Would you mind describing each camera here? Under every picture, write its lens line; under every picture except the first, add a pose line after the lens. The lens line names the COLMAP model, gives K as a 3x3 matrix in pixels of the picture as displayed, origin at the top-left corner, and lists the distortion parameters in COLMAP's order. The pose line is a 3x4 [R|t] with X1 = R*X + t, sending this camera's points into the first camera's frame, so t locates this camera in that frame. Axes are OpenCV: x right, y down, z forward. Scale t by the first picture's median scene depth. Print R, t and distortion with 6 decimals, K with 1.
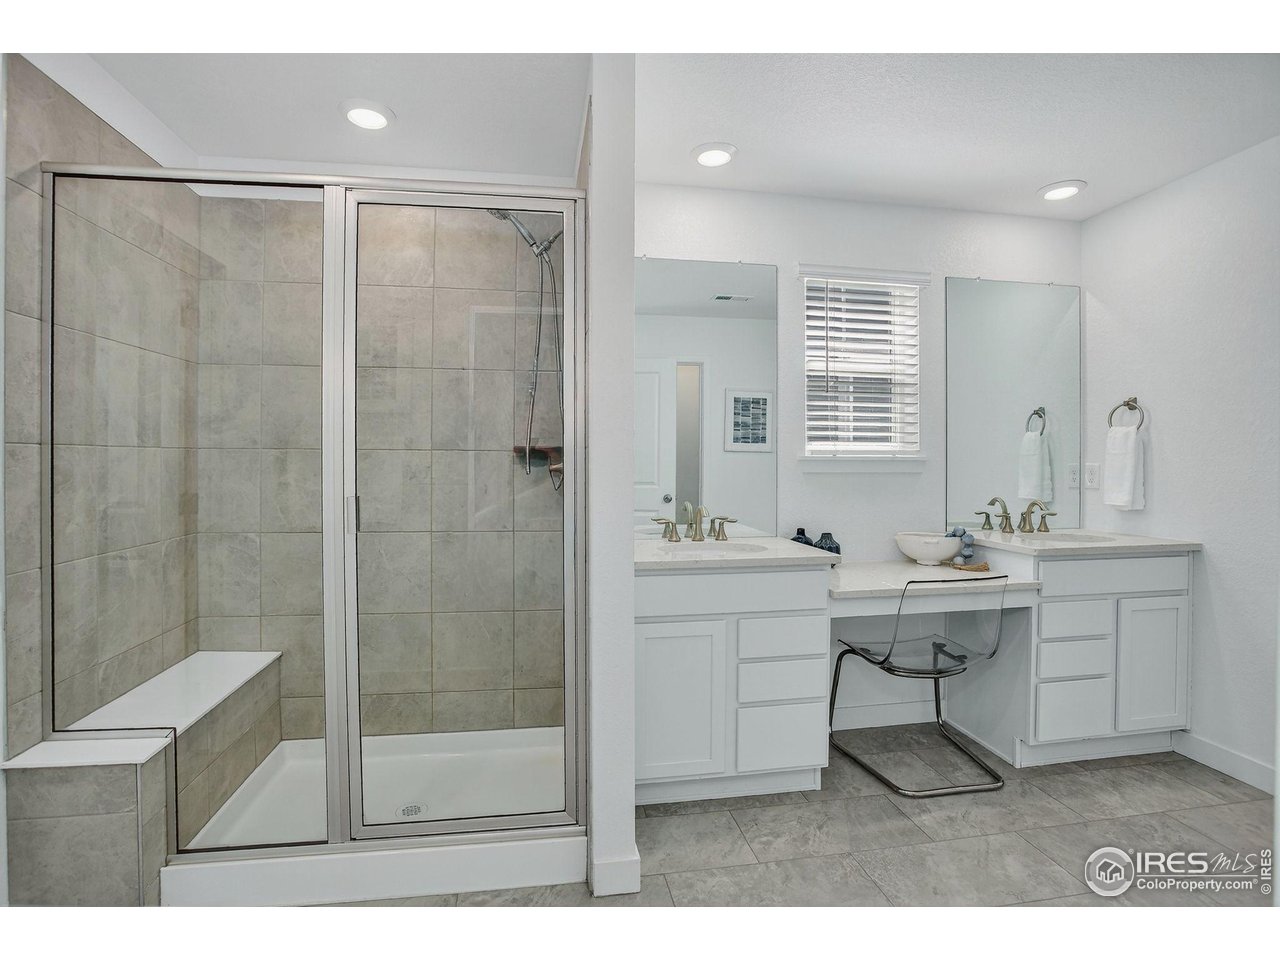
lens RADIAL K [[618.6, 0, 637.4], [0, 618.6, 466.2], [0, 0, 1]] dist [-0.062224, 0.023870]
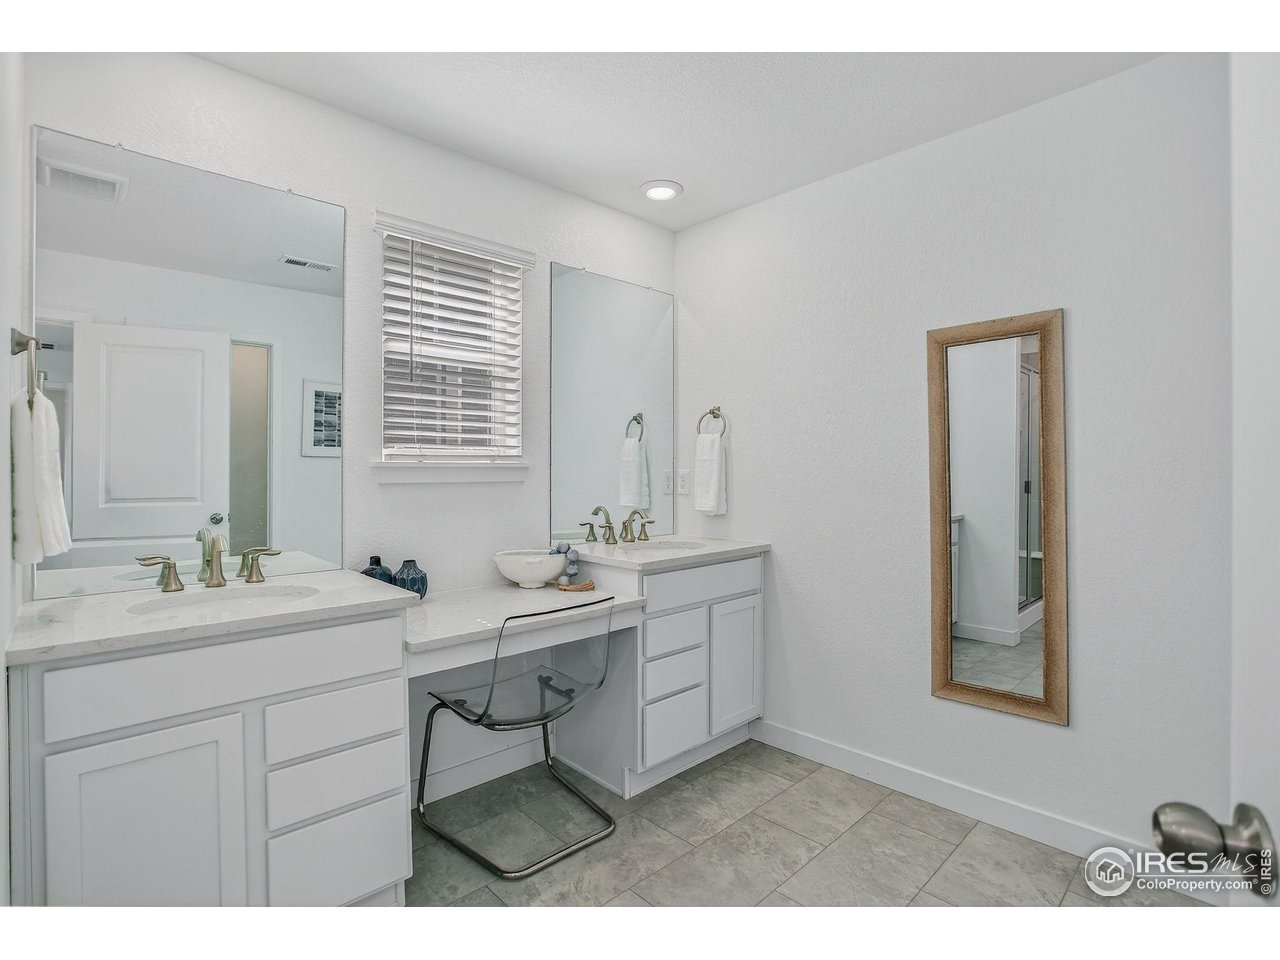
lens RADIAL K [[618.6, 0, 637.4], [0, 618.6, 466.2], [0, 0, 1]] dist [-0.062224, 0.023870]
pose [[0.823830, -0.000421, 0.566837, 0.109343], [0.007409, 0.999922, -0.010025, -0.000866], [-0.566789, 0.012459, 0.823769, 0.200676]]
